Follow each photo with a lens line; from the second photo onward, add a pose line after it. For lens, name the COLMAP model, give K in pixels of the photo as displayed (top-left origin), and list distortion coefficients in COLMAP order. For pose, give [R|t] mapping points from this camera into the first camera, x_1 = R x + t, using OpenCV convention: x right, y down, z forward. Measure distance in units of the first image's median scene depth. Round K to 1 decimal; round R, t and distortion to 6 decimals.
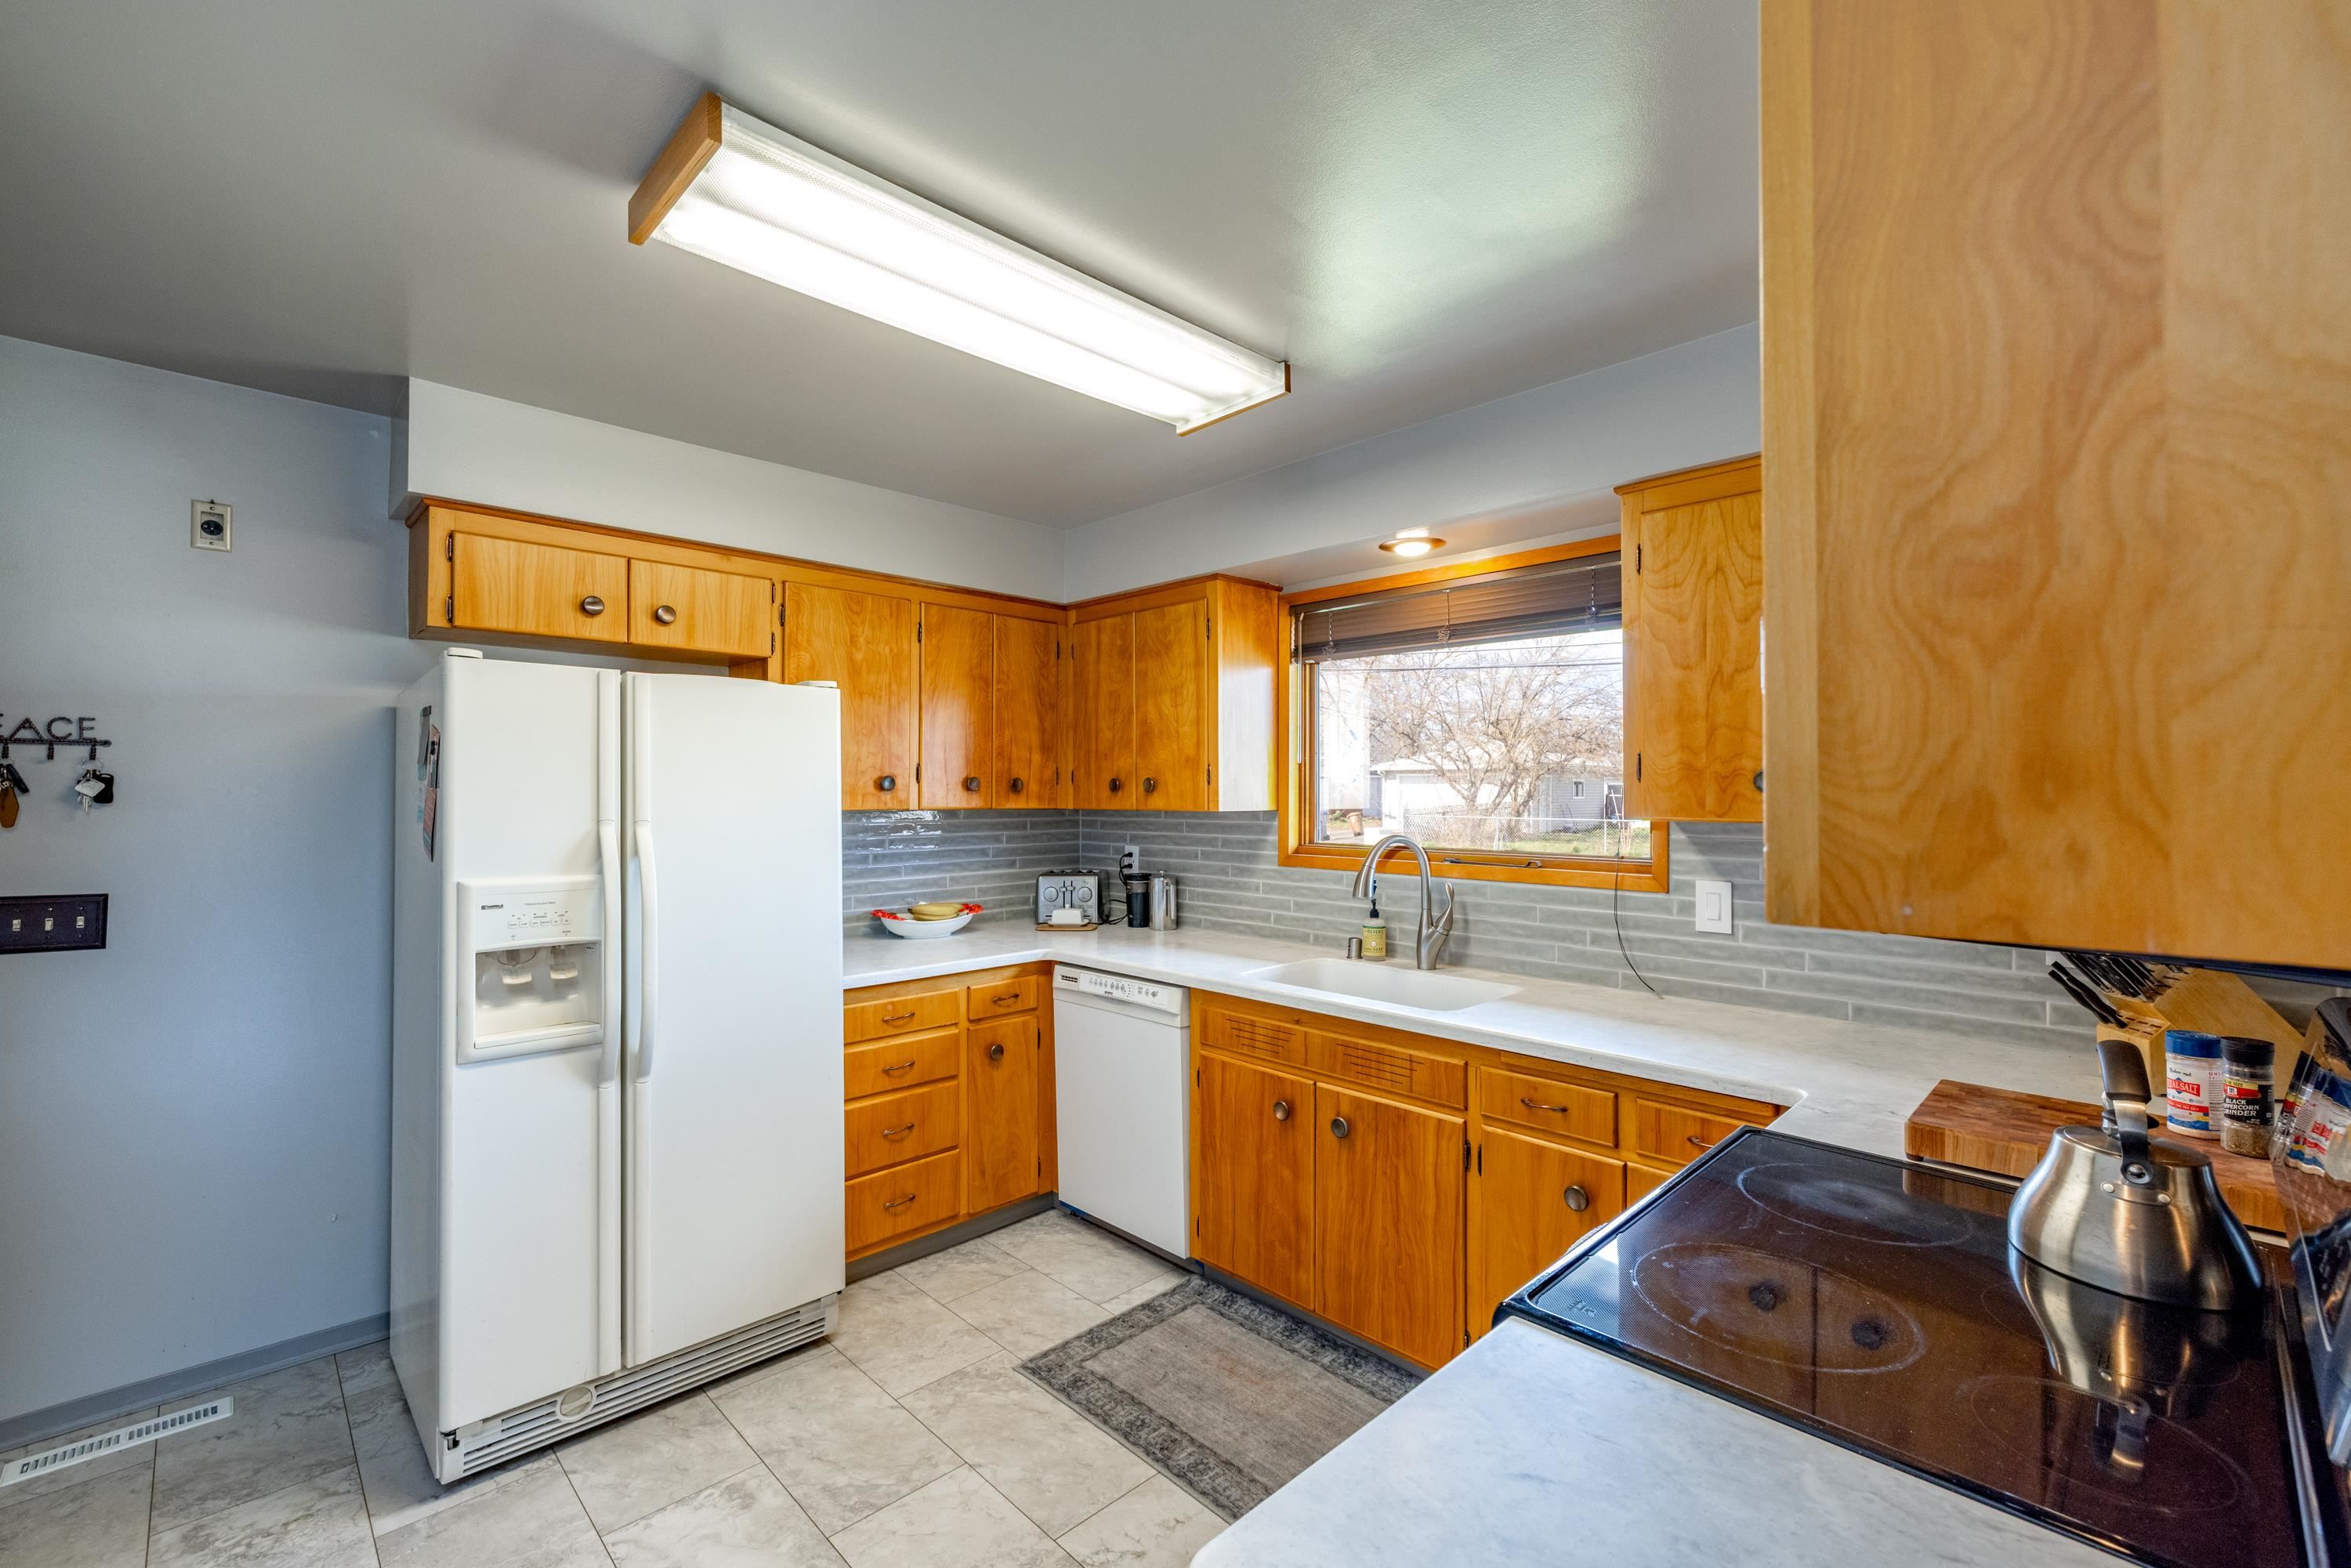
lens RADIAL K [[997.8, 0, 1171.3], [0, 997.8, 797.8], [0, 0, 1]] dist [0.001427, 0.000116]
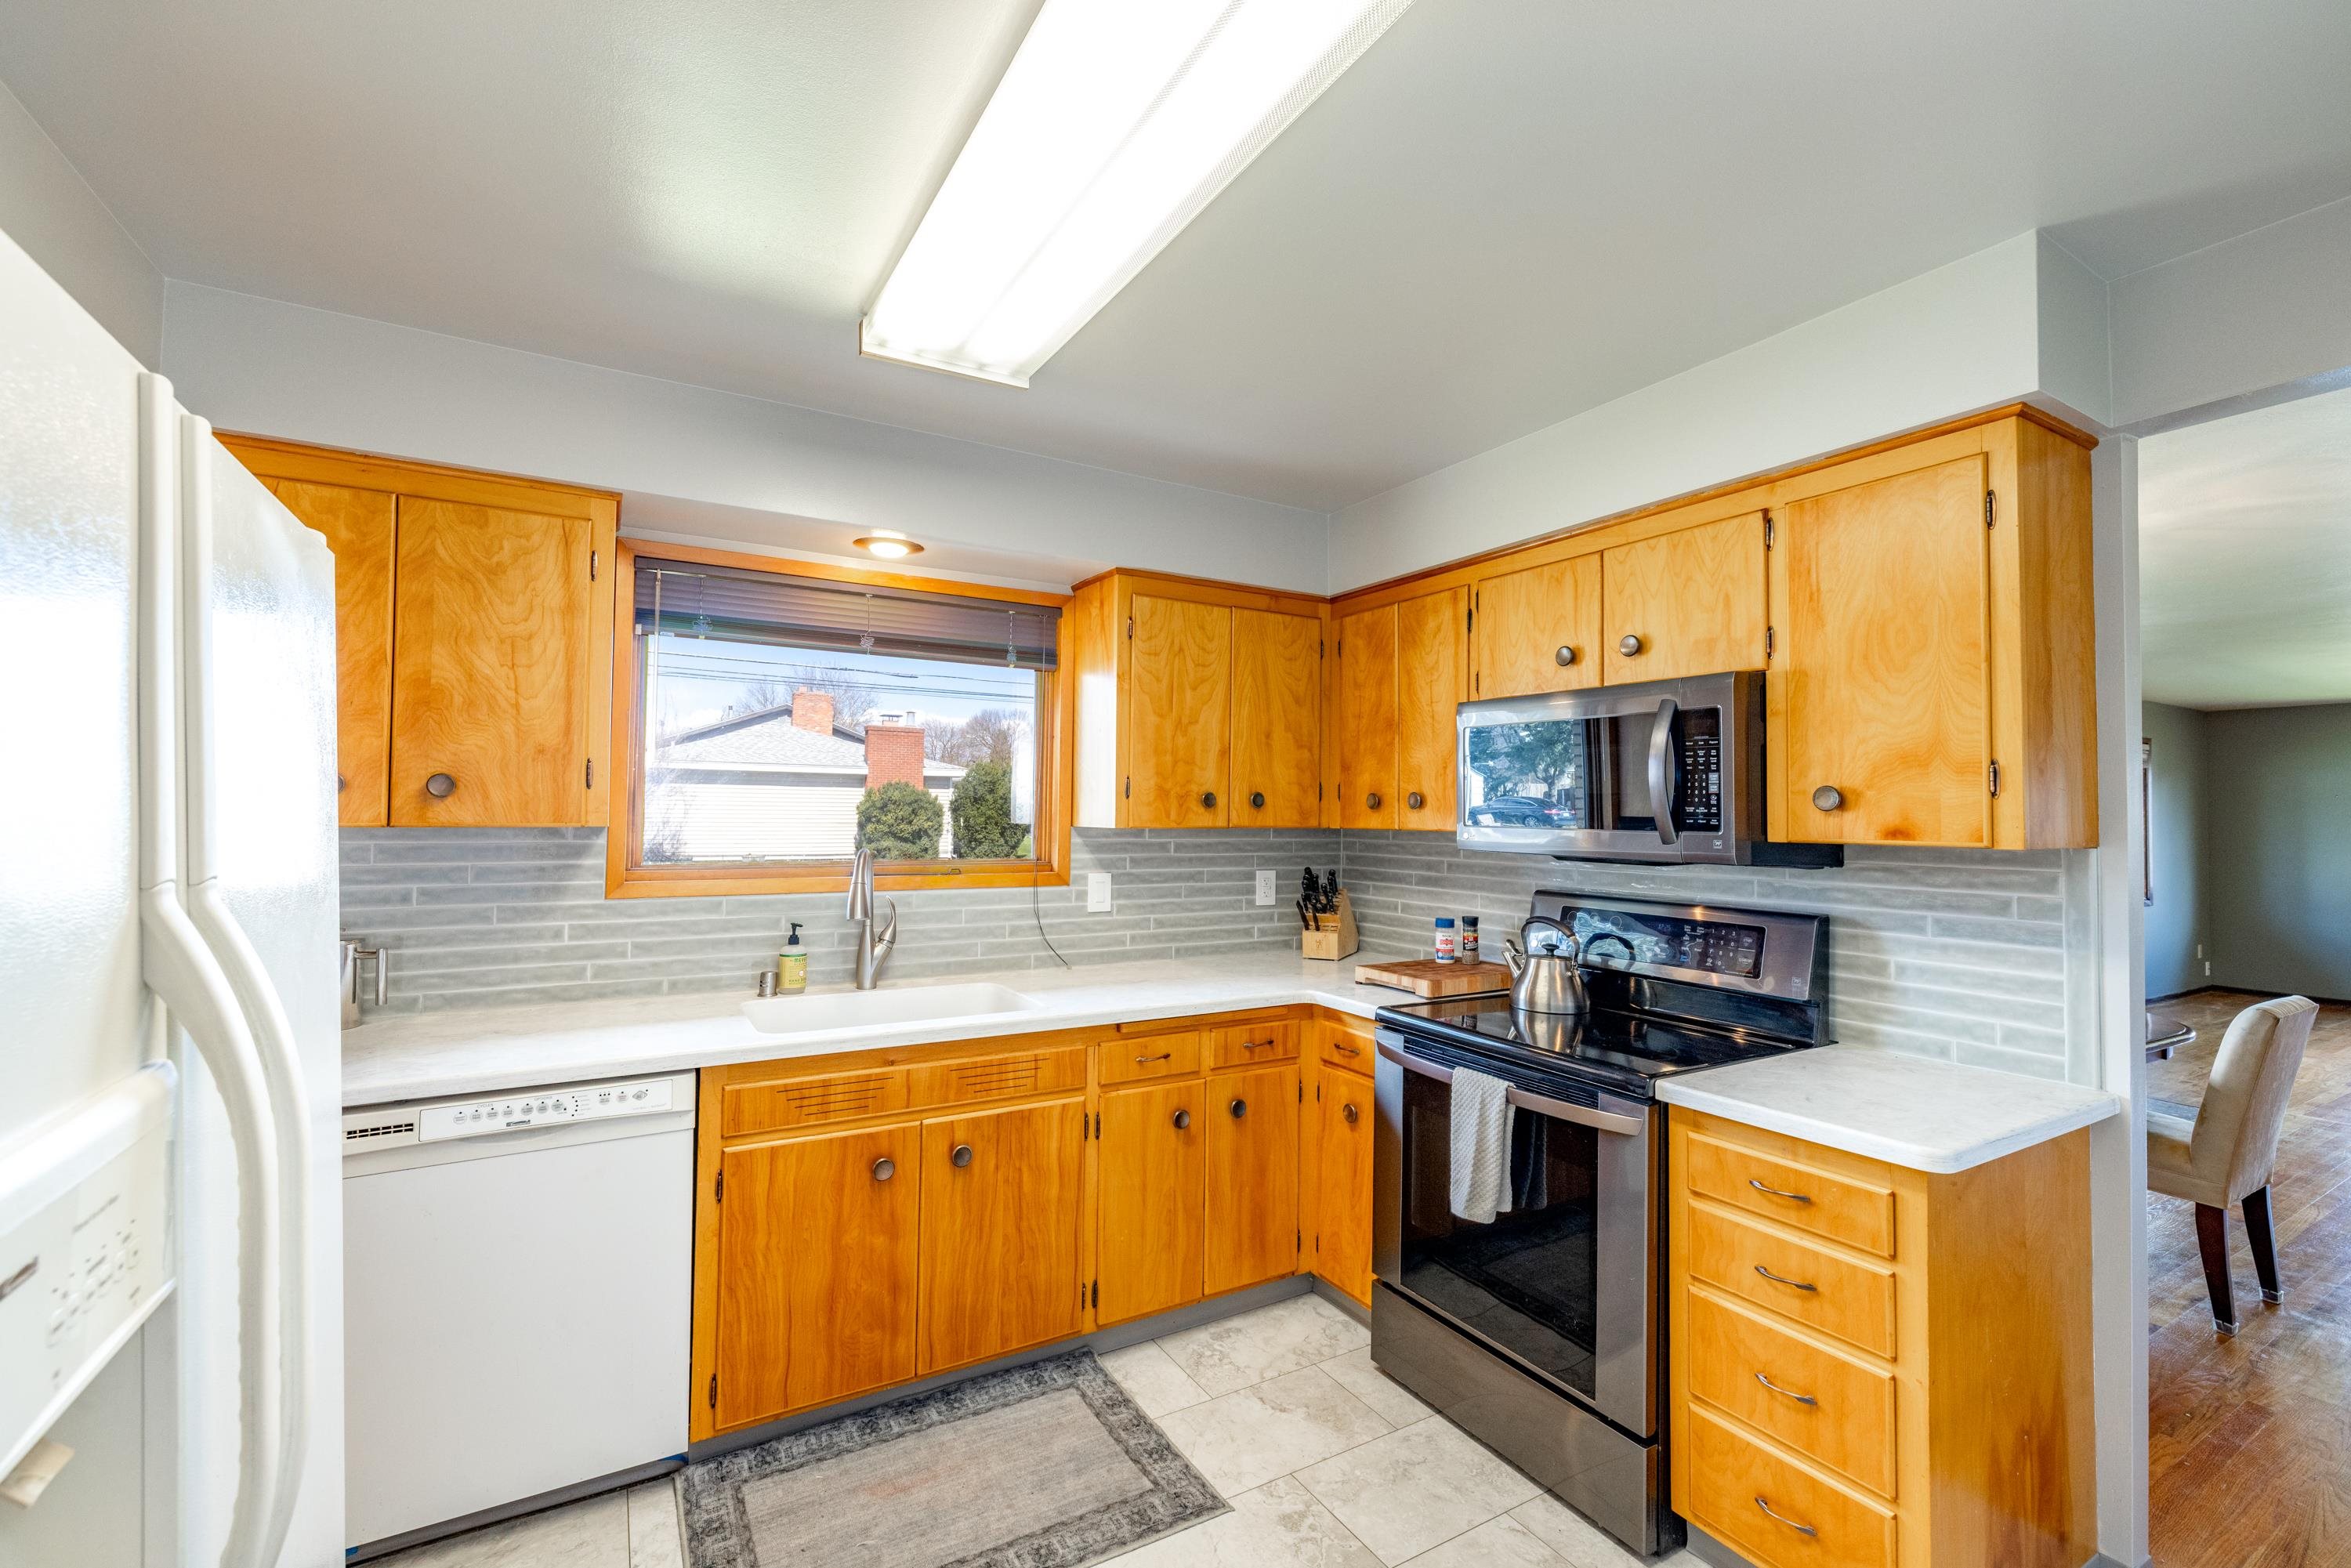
lens RADIAL K [[997.8, 0, 1171.3], [0, 997.8, 797.8], [0, 0, 1]] dist [0.001427, 0.000116]
pose [[0.241467, 0.013924, 0.970309, -0.684448], [-0.007126, 0.999896, -0.012575, -0.000697], [-0.970383, -0.003878, 0.241541, 0.555469]]
